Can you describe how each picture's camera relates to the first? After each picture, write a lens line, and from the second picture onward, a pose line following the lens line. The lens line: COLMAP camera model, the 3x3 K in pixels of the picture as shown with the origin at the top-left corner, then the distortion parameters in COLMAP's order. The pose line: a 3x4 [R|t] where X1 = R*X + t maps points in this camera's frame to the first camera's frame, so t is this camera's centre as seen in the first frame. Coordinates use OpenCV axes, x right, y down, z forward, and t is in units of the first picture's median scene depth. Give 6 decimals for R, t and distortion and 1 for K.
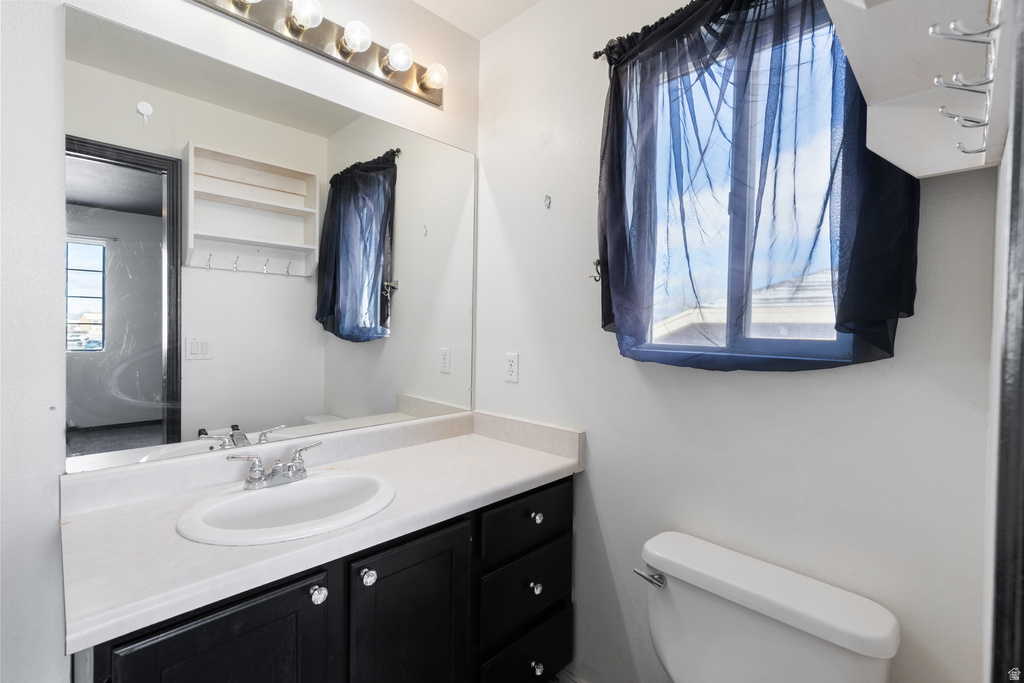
lens RADIAL K [[459.0, 0, 511.6], [0, 459.0, 337.5], [0, 0, 1]] dist [0.009784, -0.001814]
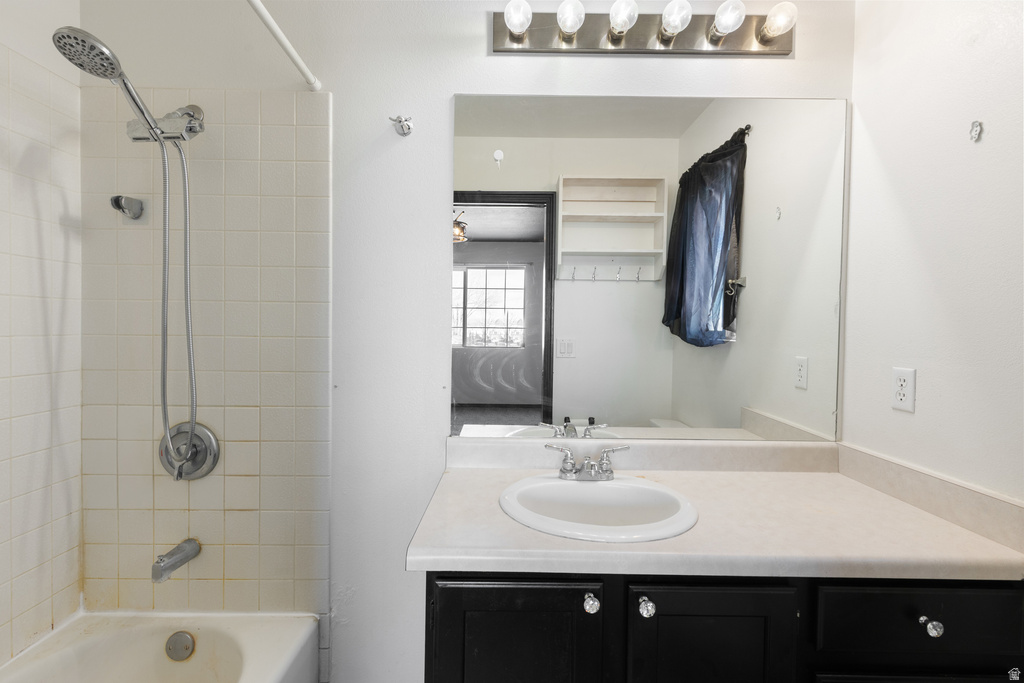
lens RADIAL K [[459.0, 0, 510.1], [0, 459.0, 336.7], [0, 0, 1]] dist [0.009784, -0.001814]
pose [[0.705163, 0.011212, -0.708956, 0.075181], [-0.018629, 0.999823, -0.002718, -0.000449], [0.708800, 0.015124, 0.705247, 0.094468]]
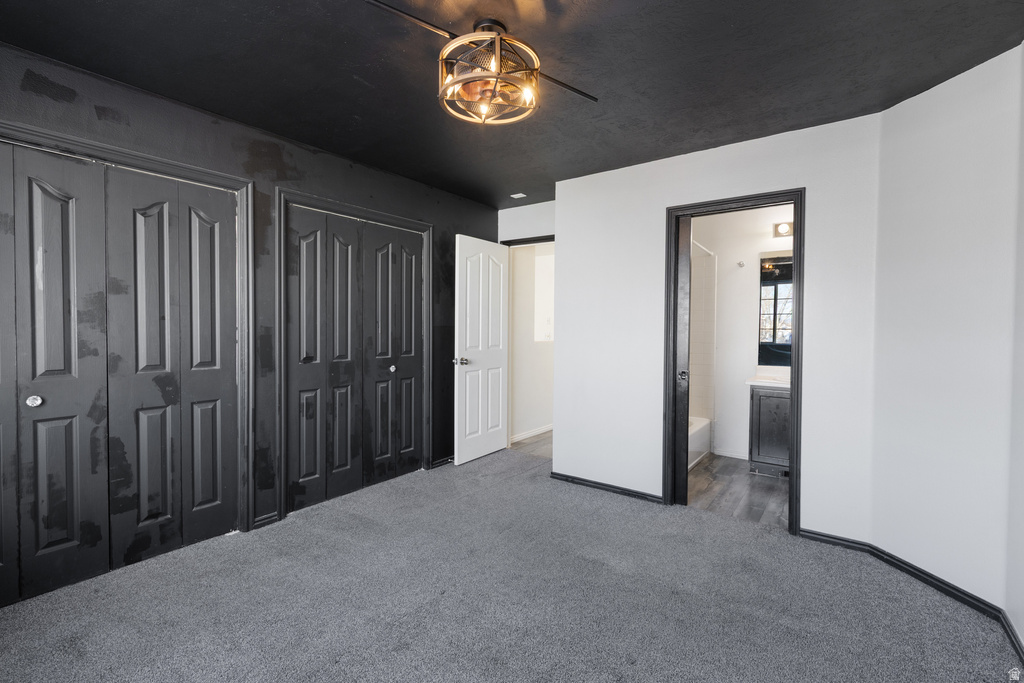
lens RADIAL K [[459.0, 0, 511.6], [0, 459.0, 338.2], [0, 0, 1]] dist [0.009784, -0.001814]
pose [[0.147333, 0.014153, -0.988986, 1.517256], [-0.025606, 0.999617, 0.010491, 0.034355], [0.988755, 0.023779, 0.147639, -0.963920]]
